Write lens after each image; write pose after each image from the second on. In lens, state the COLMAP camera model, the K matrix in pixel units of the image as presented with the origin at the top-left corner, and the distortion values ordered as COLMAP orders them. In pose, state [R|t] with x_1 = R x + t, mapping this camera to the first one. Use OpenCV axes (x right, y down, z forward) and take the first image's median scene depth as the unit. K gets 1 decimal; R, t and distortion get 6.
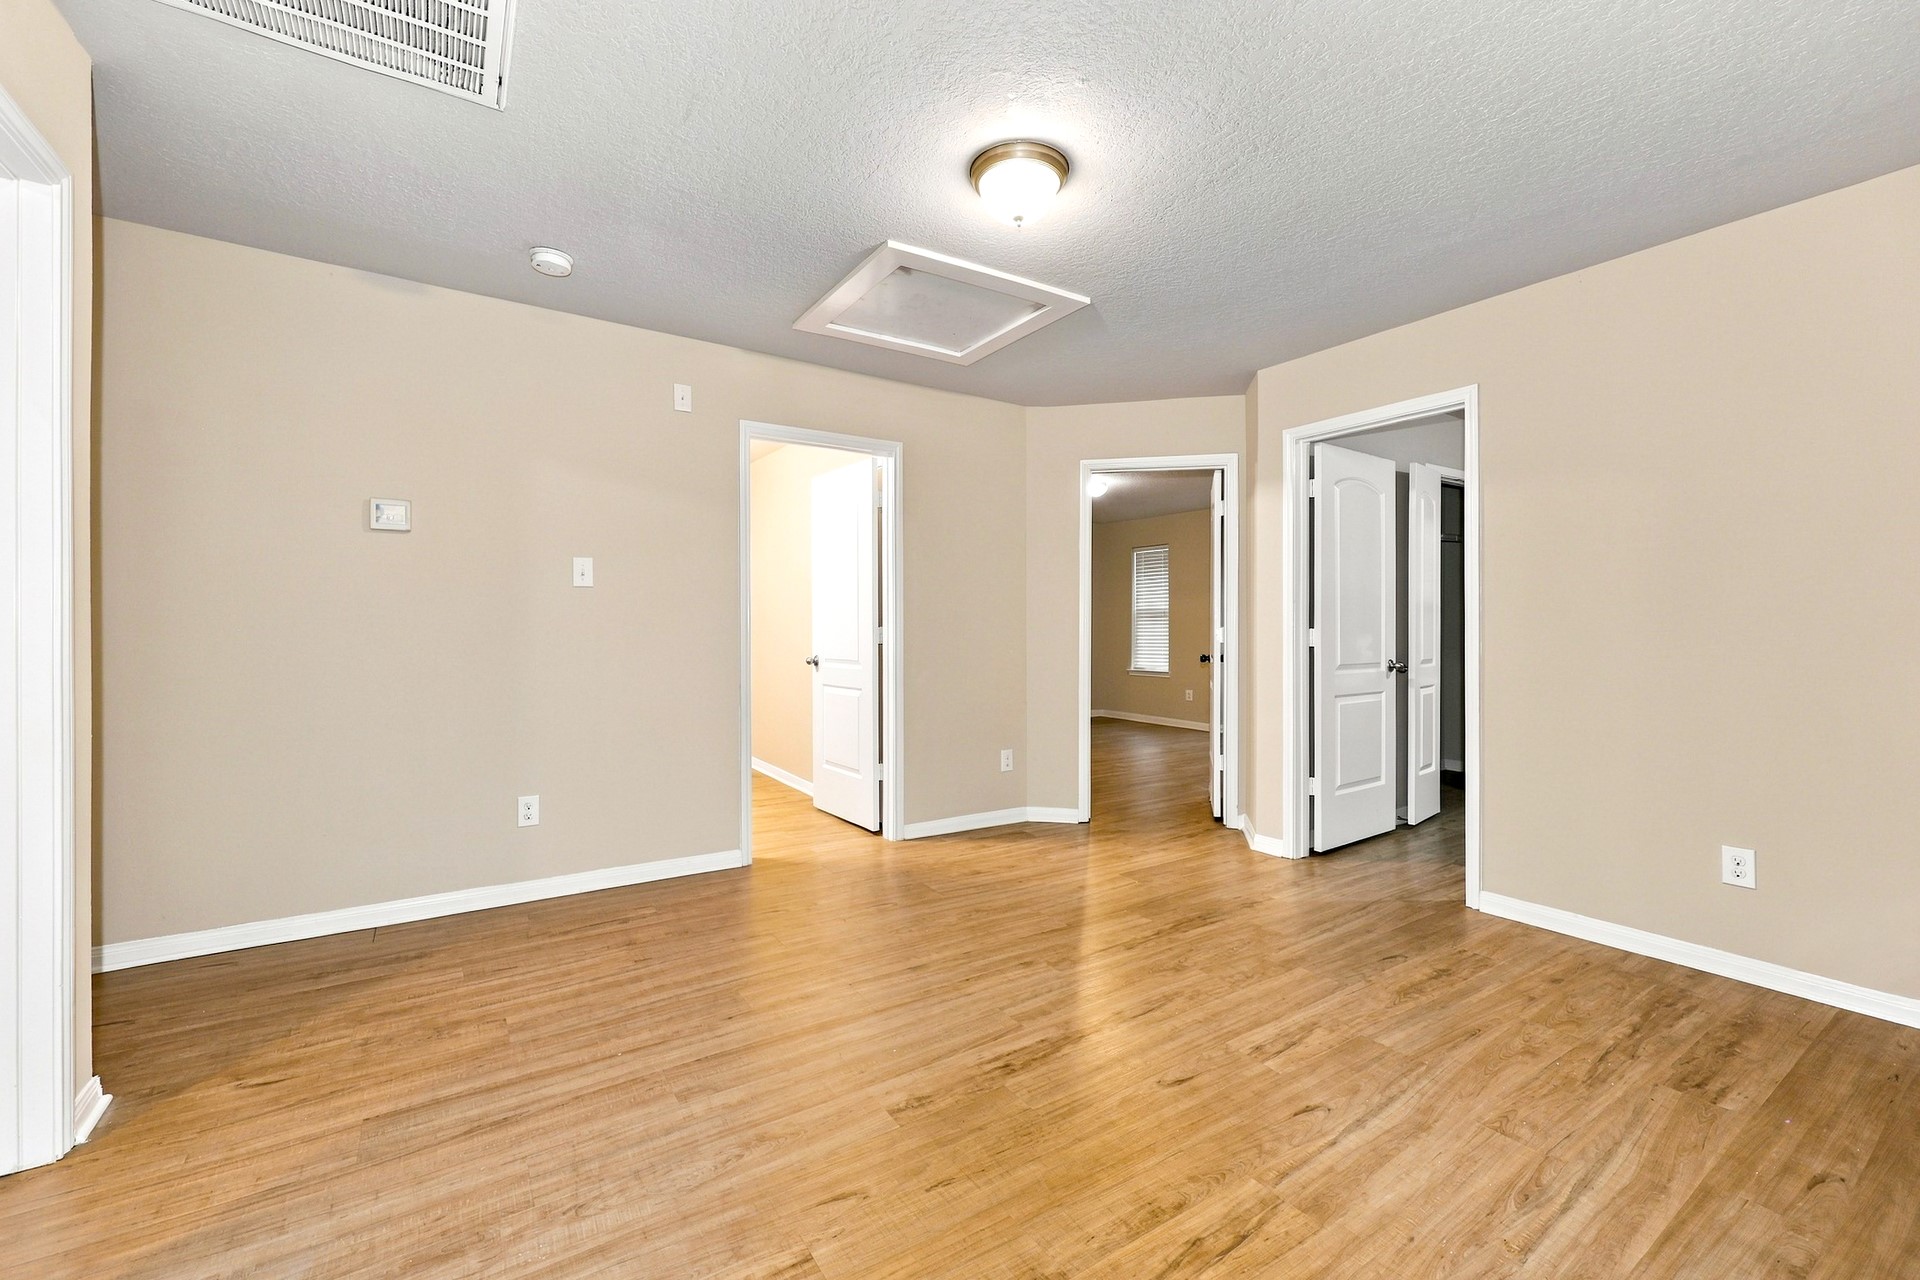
lens RADIAL K [[784.7, 0, 959.3], [0, 784.7, 631.6], [0, 0, 1]] dist [0.000978, 0.000324]
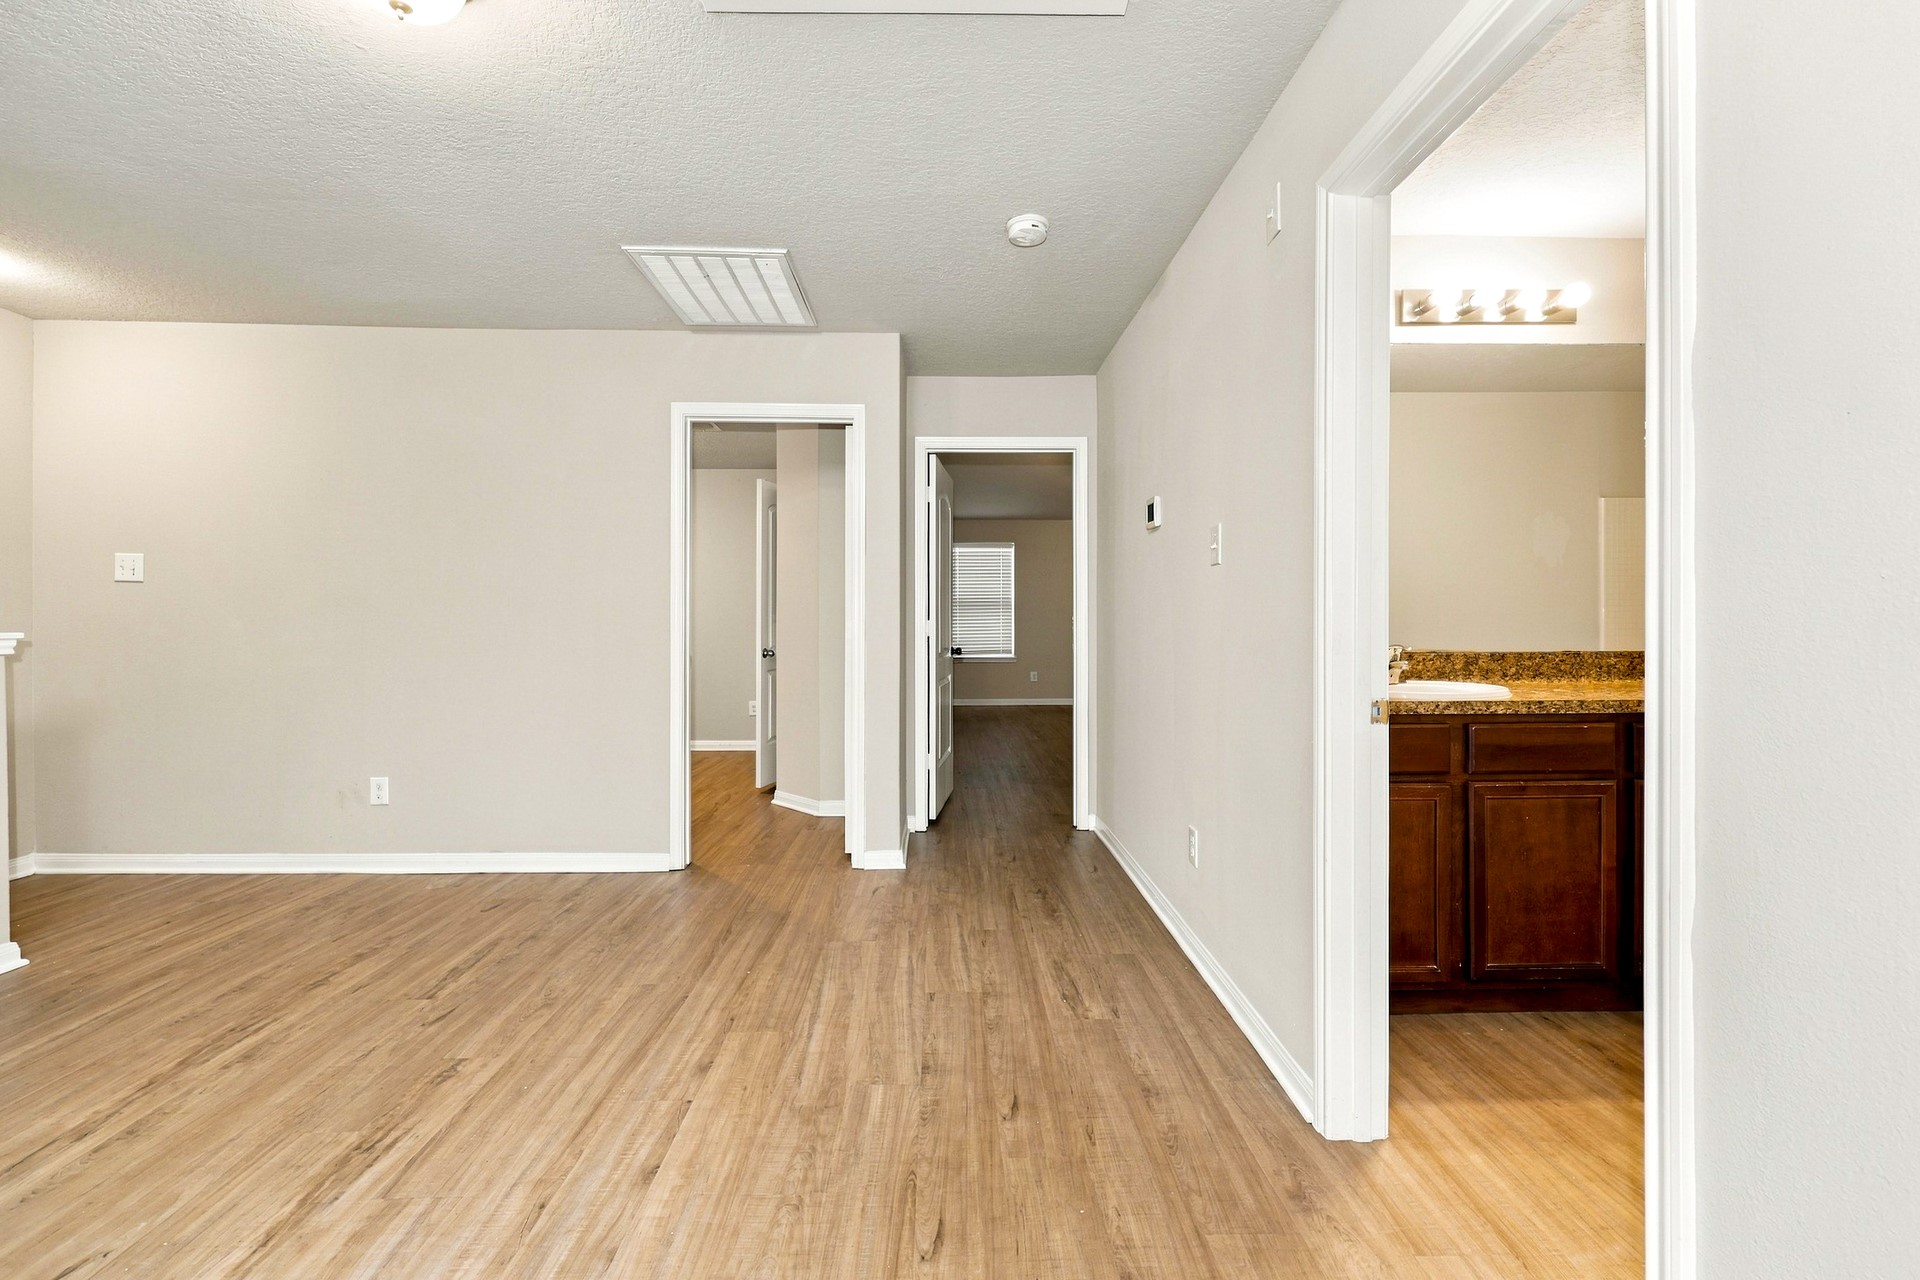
lens RADIAL K [[784.7, 0, 951.4], [0, 784.7, 625.7], [0, 0, 1]] dist [0.000978, 0.000324]
pose [[-0.532715, 0.004491, -0.846283, 0.403720], [-0.003718, 0.999964, 0.007646, -0.006296], [0.846287, 0.007220, -0.532679, 1.825462]]
